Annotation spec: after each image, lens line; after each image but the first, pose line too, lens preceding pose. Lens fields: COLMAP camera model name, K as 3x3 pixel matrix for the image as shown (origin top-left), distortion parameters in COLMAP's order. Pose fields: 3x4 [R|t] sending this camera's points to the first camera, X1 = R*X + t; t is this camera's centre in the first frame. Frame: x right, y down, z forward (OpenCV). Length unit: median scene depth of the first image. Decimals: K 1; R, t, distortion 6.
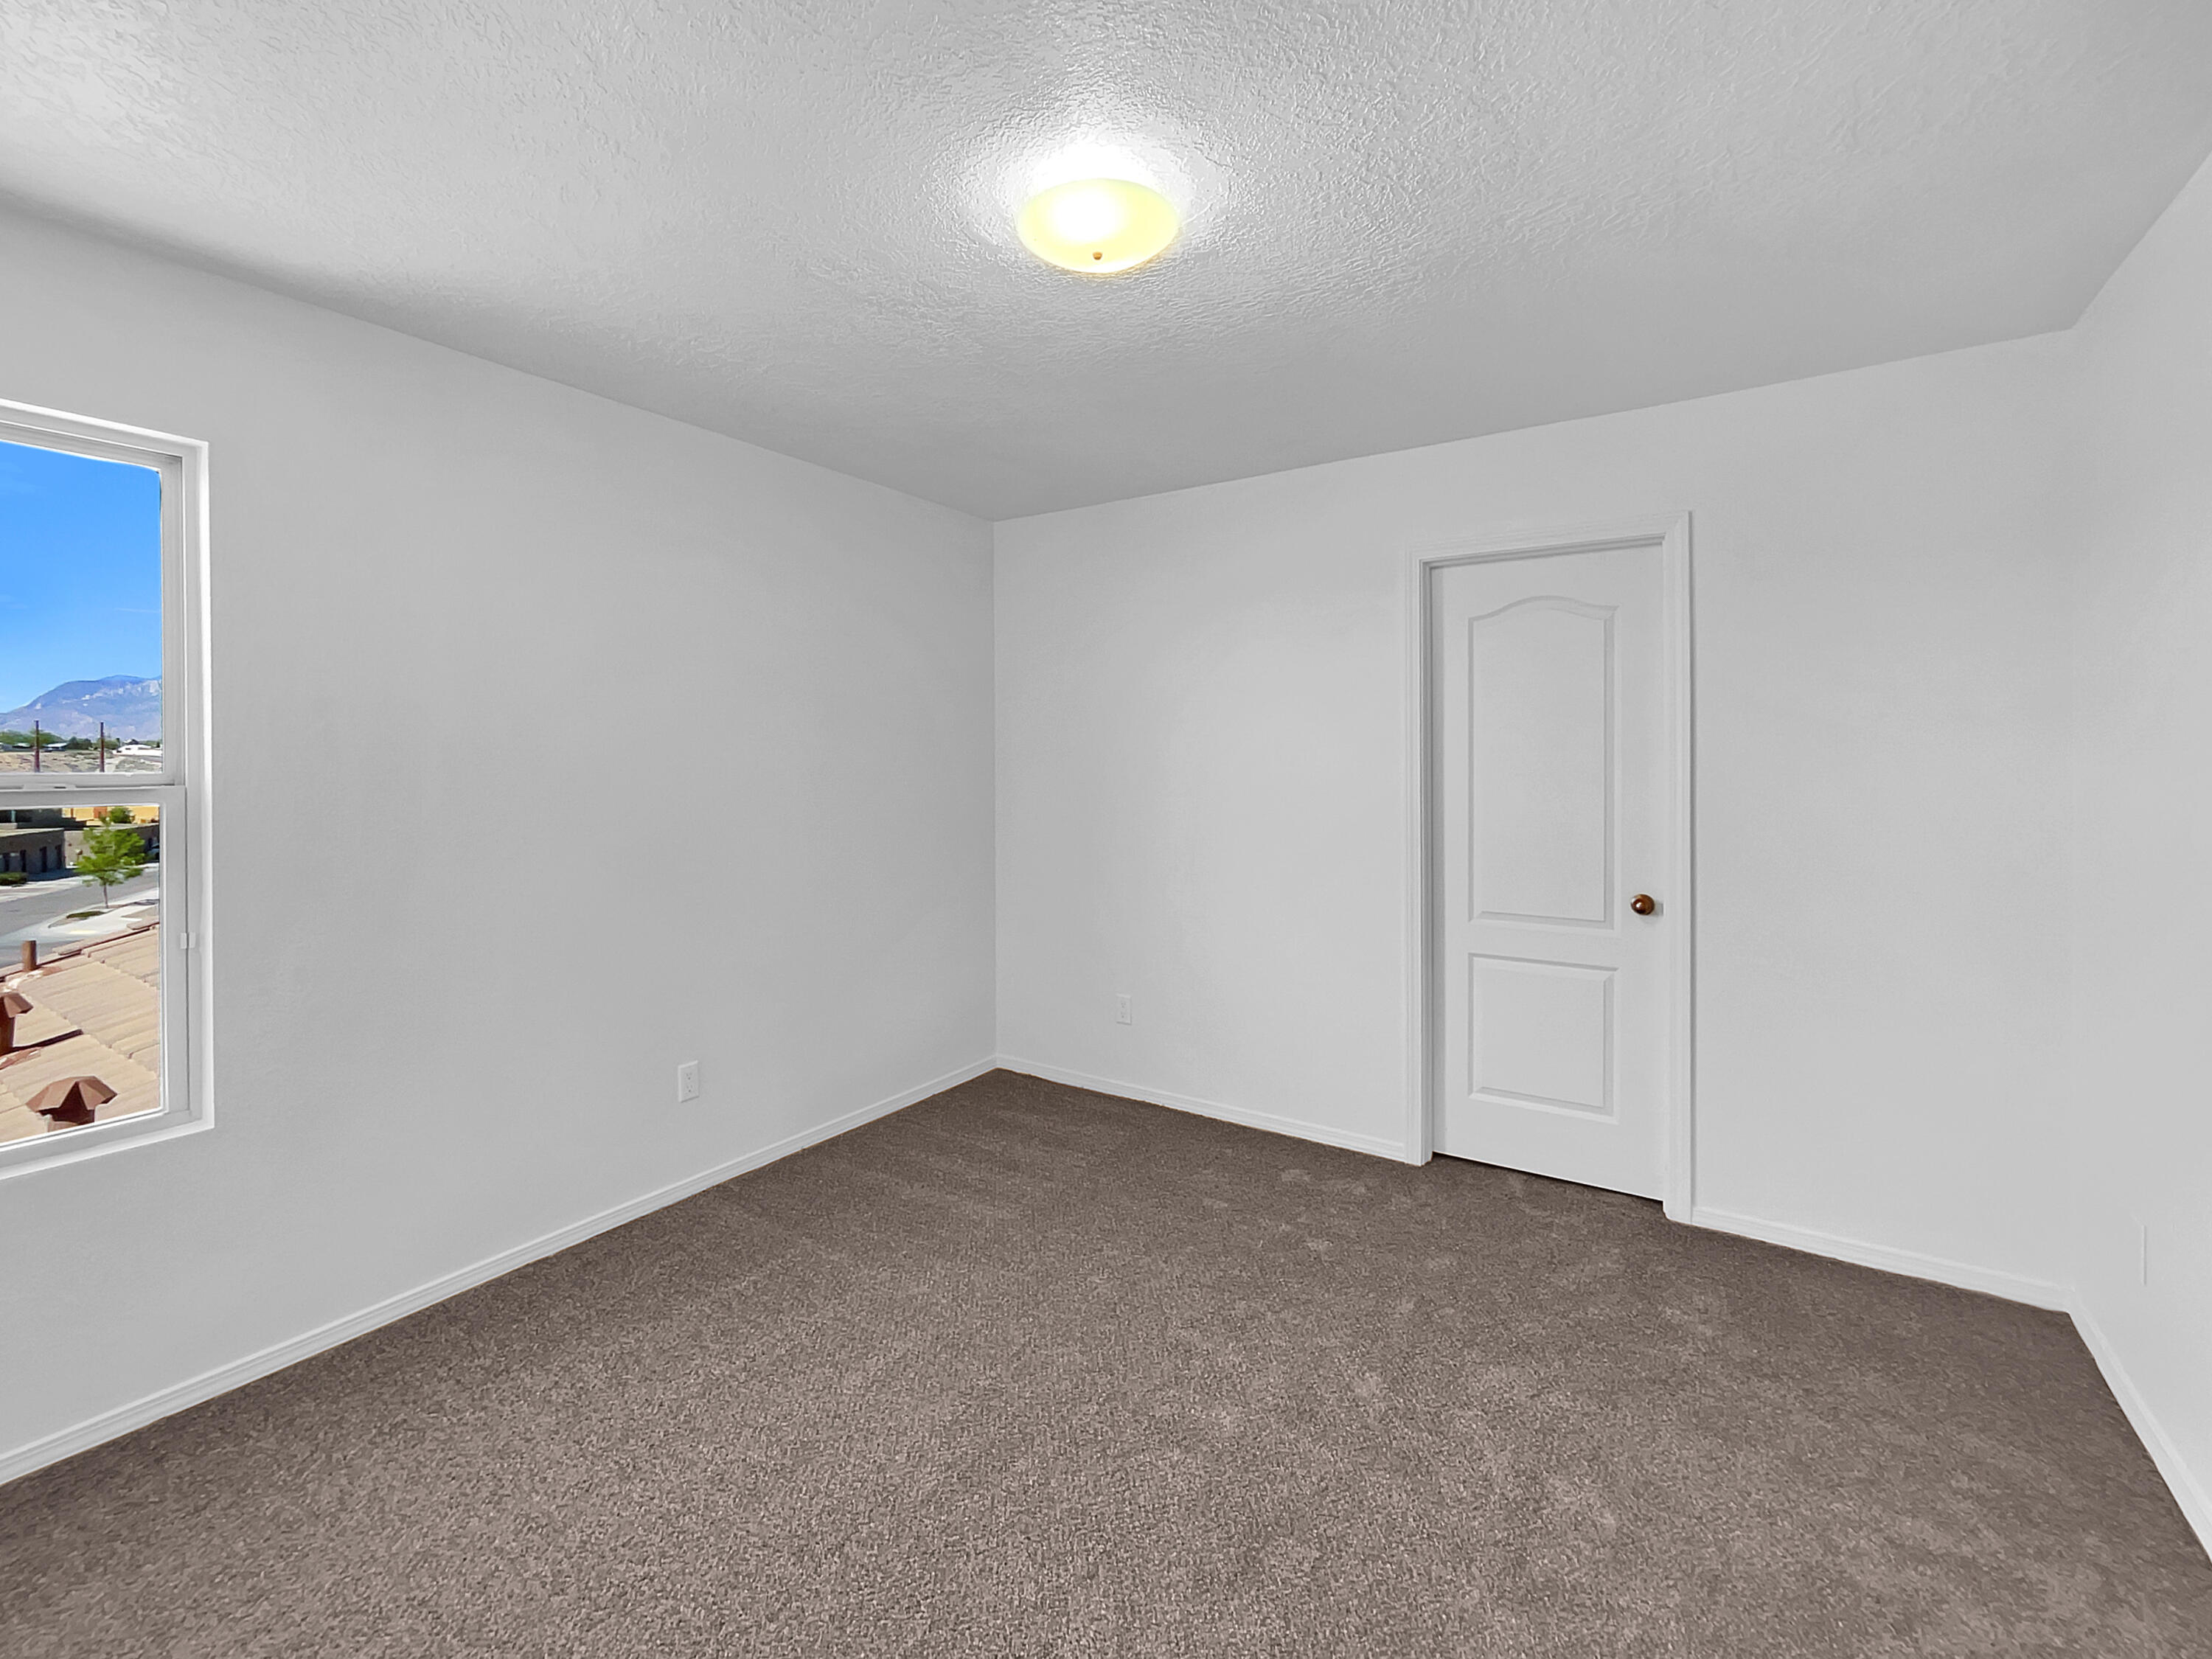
lens RADIAL K [[916.8, 0, 1106.0], [0, 916.8, 829.5], [0, 0, 1]] dist [-0.000649, 0.000479]
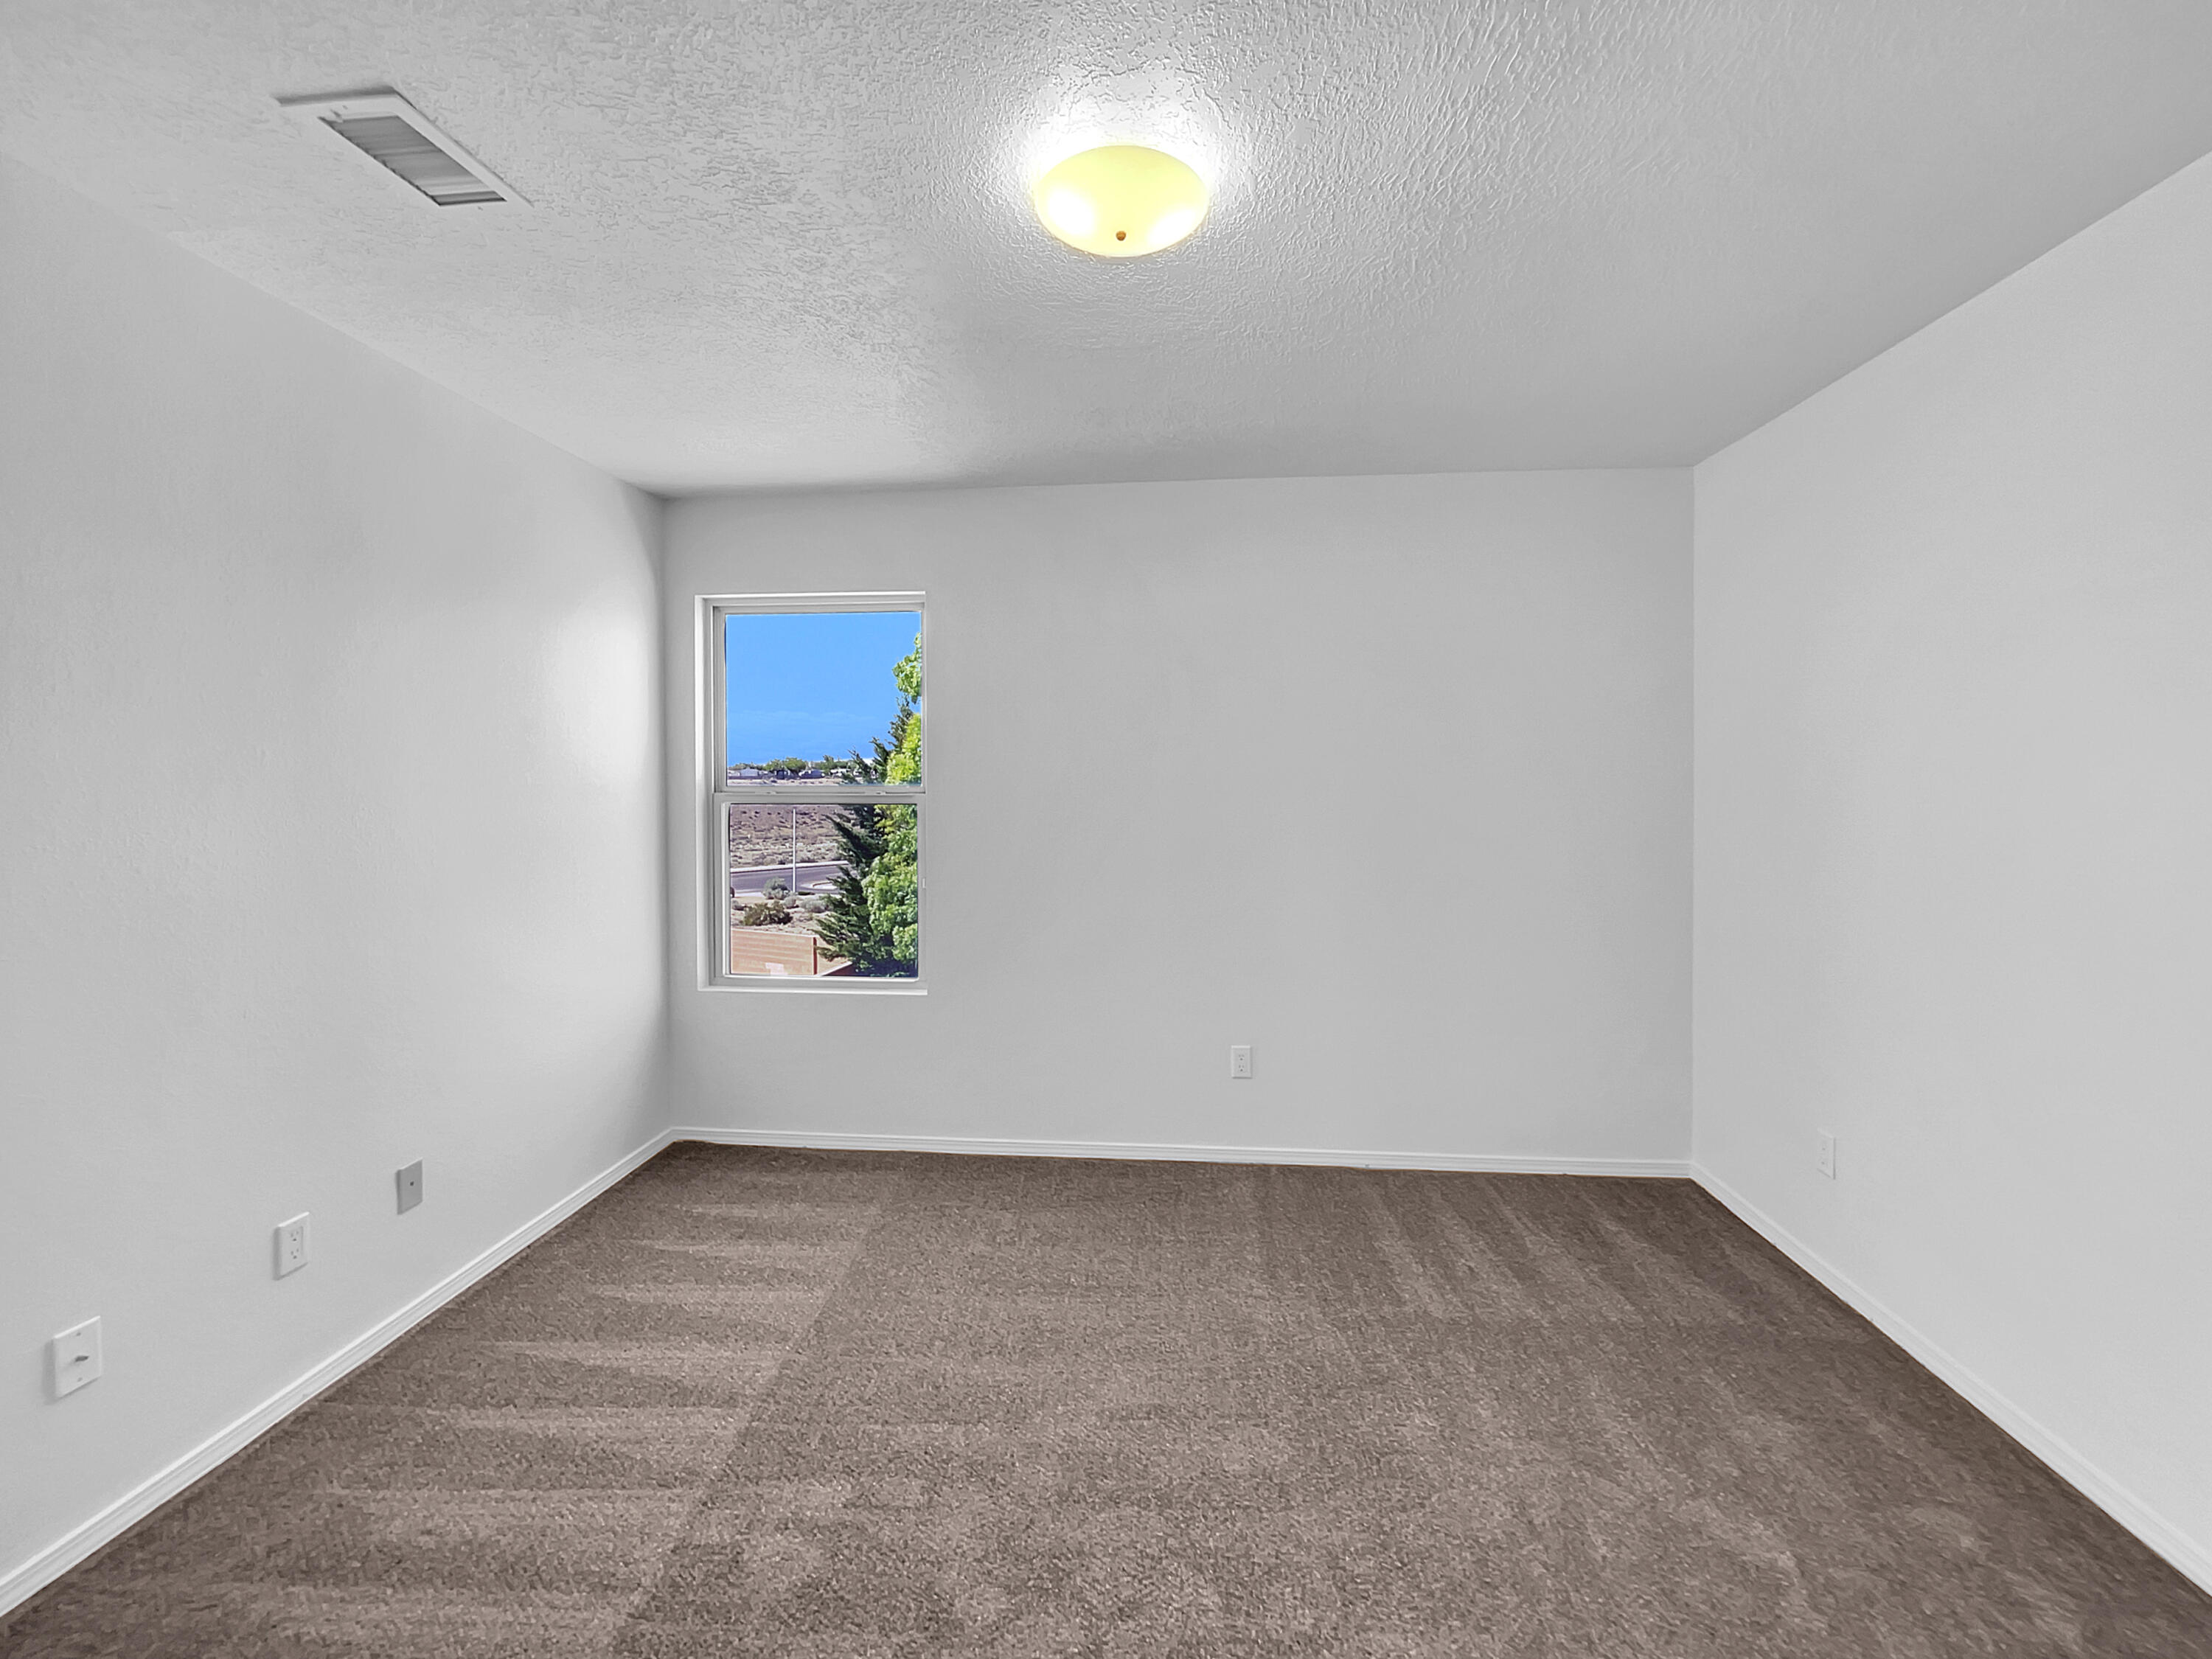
lens RADIAL K [[916.8, 0, 1106.0], [0, 916.8, 829.5], [0, 0, 1]] dist [-0.000649, 0.000479]
pose [[0.494559, 0.041282, -0.868163, 0.394765], [-0.060846, 0.998065, 0.012798, -0.011838], [0.867012, 0.046495, 0.496114, 0.259531]]
